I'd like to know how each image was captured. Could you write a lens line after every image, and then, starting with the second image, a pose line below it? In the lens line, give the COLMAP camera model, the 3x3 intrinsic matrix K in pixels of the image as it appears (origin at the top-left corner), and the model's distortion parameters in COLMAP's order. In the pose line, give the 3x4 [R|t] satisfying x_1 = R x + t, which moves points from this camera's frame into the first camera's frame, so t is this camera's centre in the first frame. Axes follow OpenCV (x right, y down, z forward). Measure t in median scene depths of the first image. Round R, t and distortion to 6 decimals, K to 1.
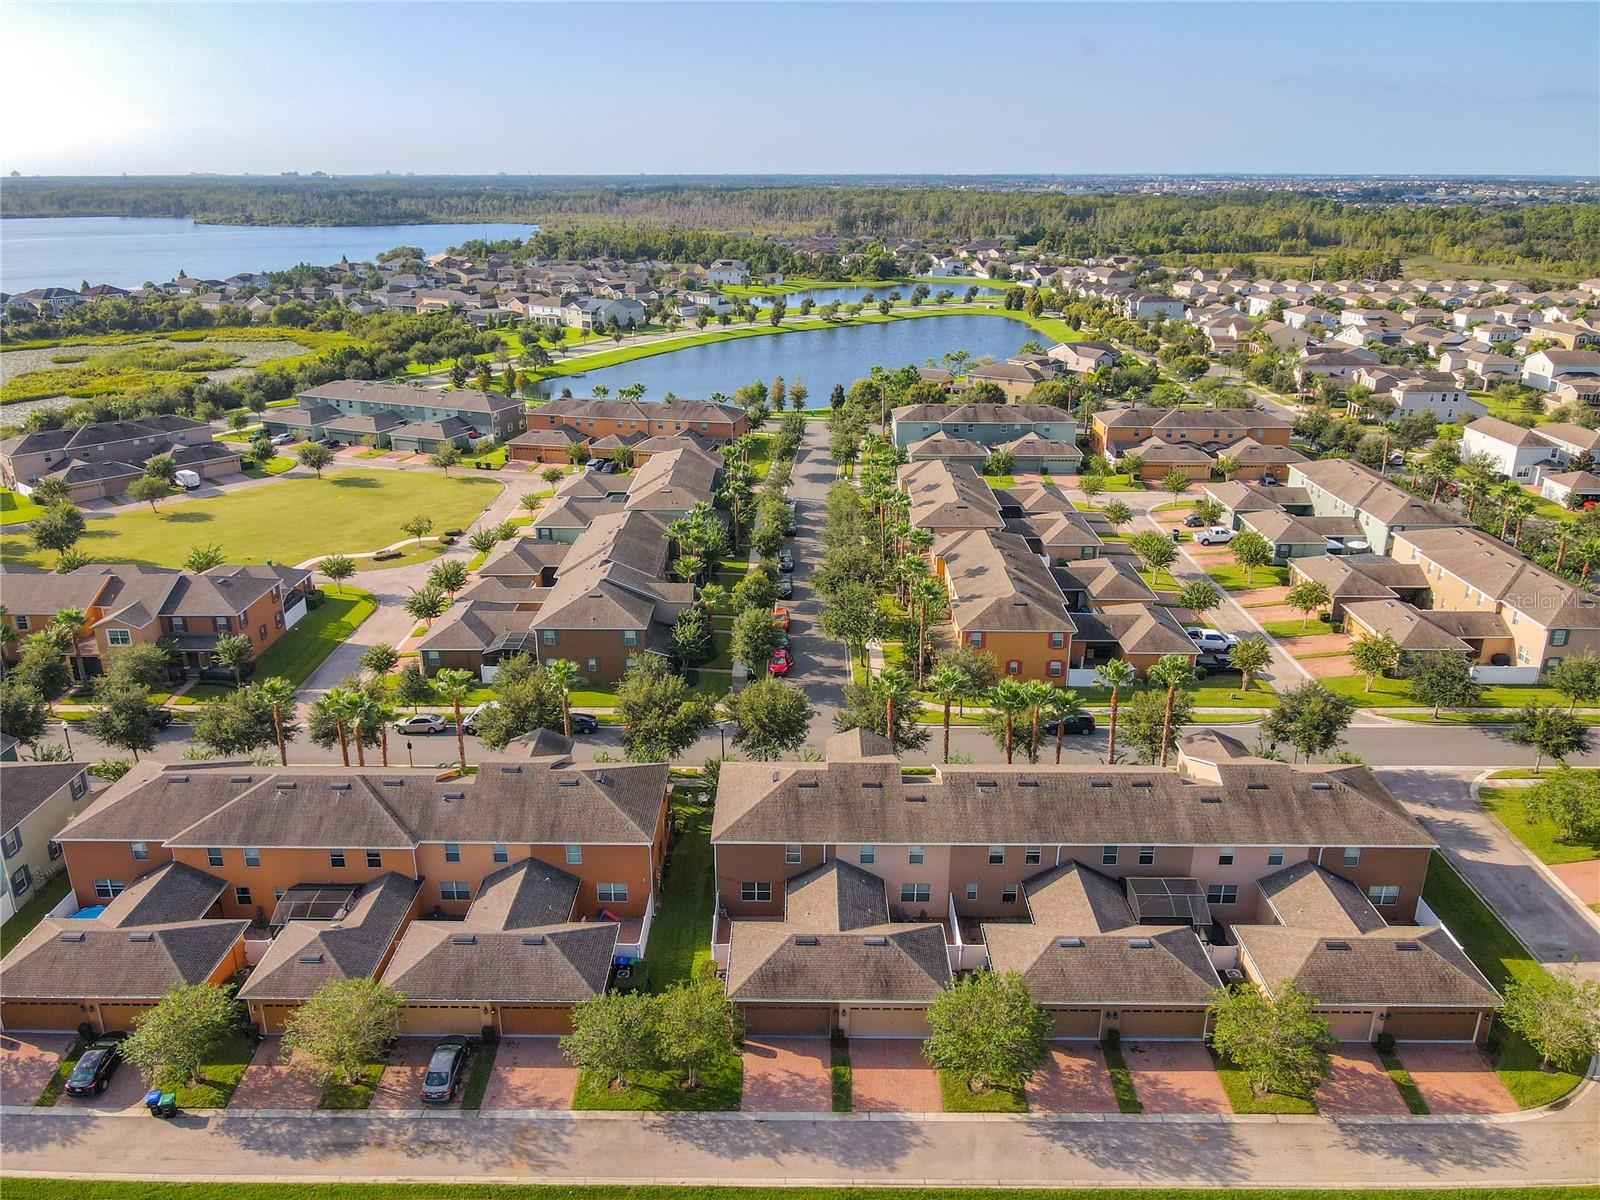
lens RADIAL K [[1131.0, 0, 800.0], [0, 1131.0, 600.0], [0, 0, 1]] dist [0.002506, -0.078392]
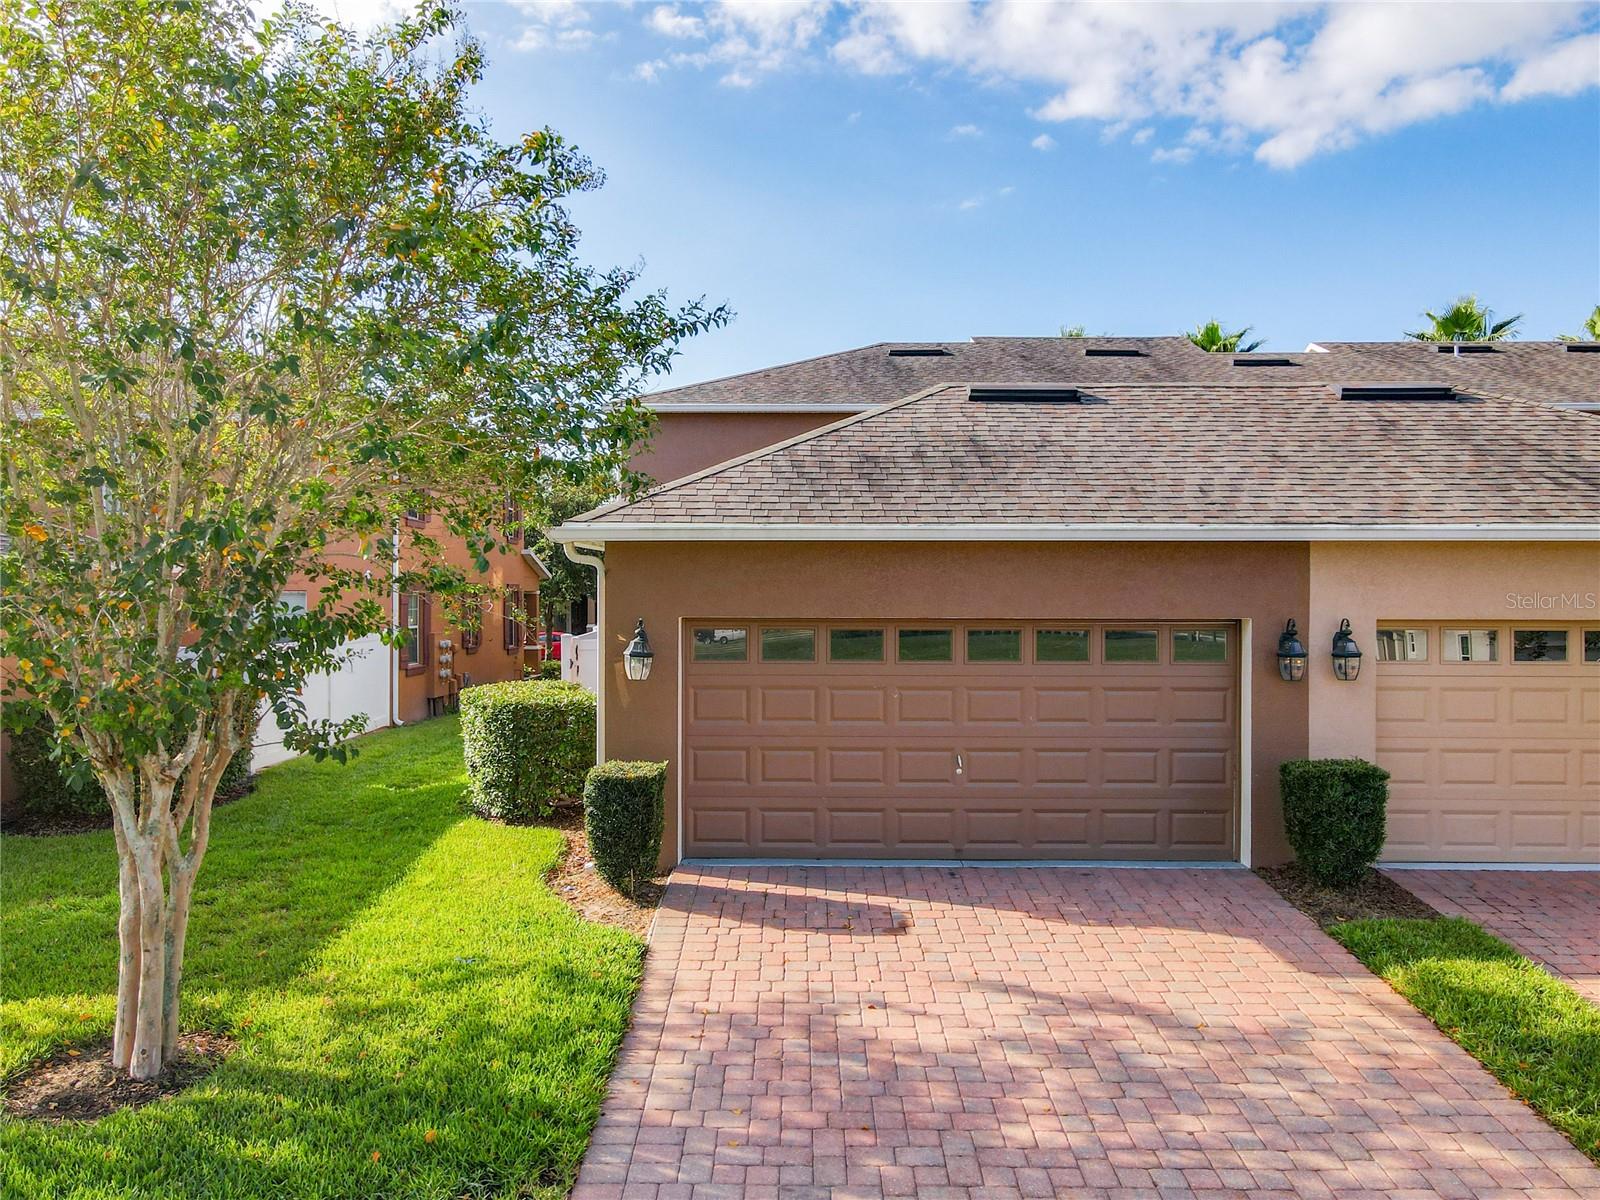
lens RADIAL K [[1161.3, 0, 794.4], [0, 1161.3, 596.5], [0, 0, 1]] dist [0.004684, 0.012391]
pose [[0.999994, 0.003578, -0.000189, -0.035961], [-0.003438, 0.943506, -0.331338, 0.437379], [-0.001007, 0.331337, 0.943512, 0.910426]]
